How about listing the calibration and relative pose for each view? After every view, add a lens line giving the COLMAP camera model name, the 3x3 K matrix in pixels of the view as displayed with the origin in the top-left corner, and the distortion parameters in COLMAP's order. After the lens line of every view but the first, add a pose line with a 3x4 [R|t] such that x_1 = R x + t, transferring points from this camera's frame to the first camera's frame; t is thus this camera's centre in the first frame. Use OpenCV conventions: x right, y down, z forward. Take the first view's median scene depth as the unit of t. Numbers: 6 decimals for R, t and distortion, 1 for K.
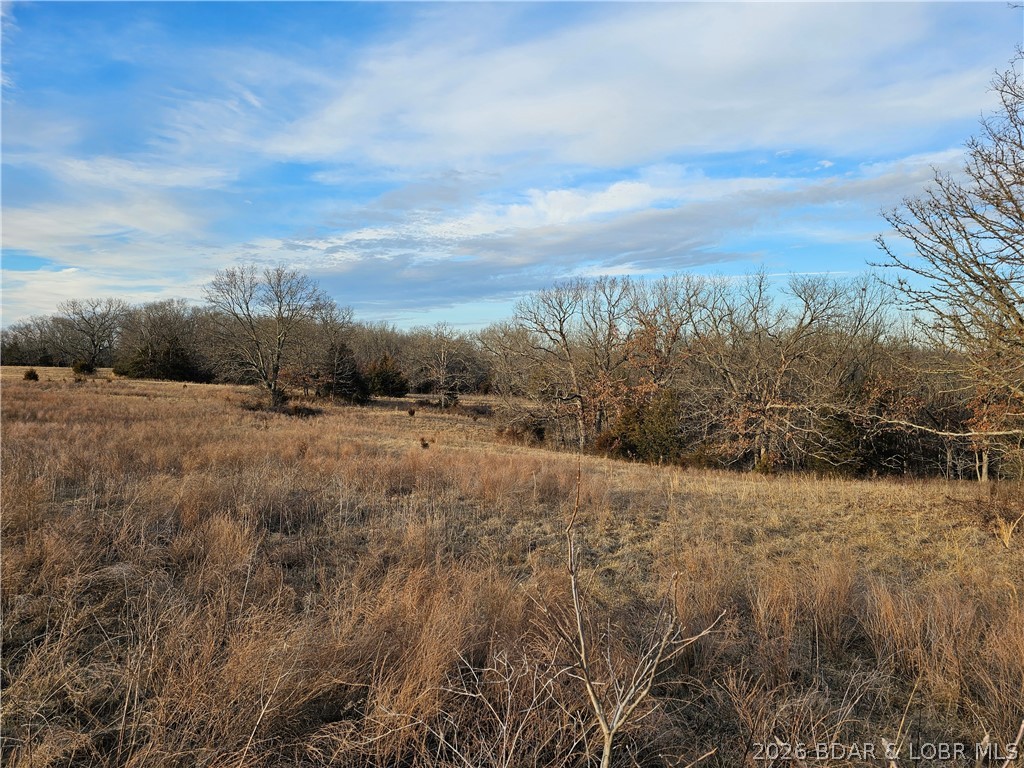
lens RADIAL K [[705.1, 0, 506.3], [0, 705.1, 382.6], [0, 0, 1]] dist [0.077423, -0.079509]
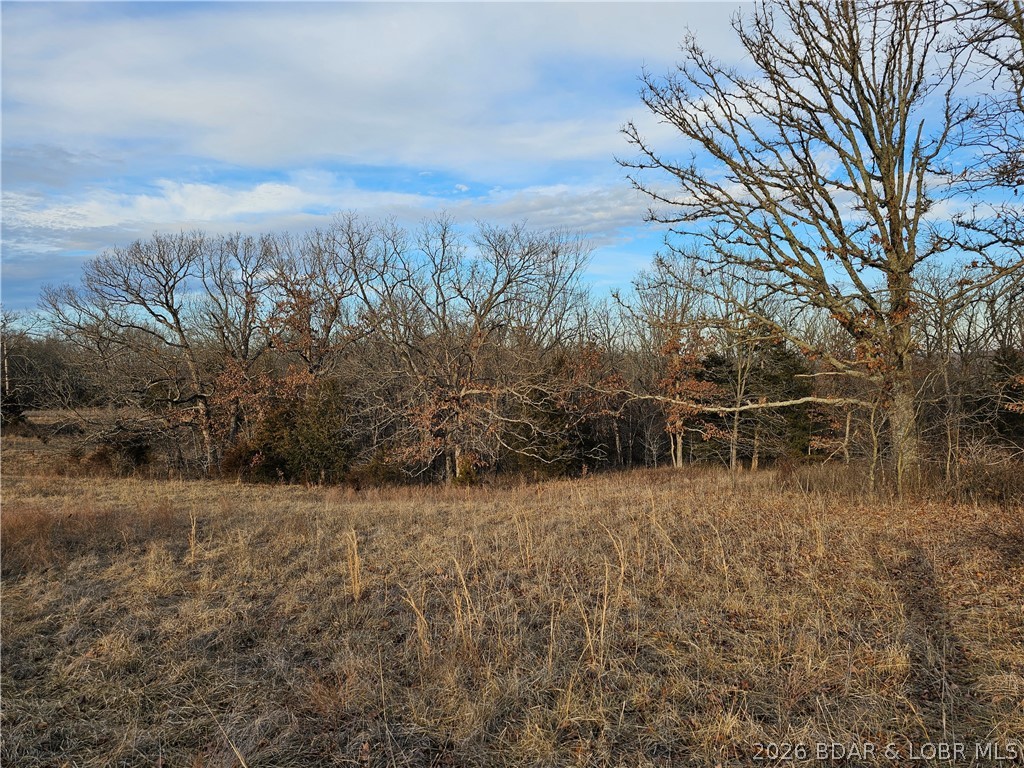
lens RADIAL K [[705.1, 0, 506.3], [0, 705.1, 382.6], [0, 0, 1]] dist [0.077423, -0.079509]
pose [[0.890606, -0.035059, 0.453423, 0.046966], [0.040319, 0.999185, -0.001936, 0.017012], [-0.452986, 0.020006, 0.891293, 0.207591]]
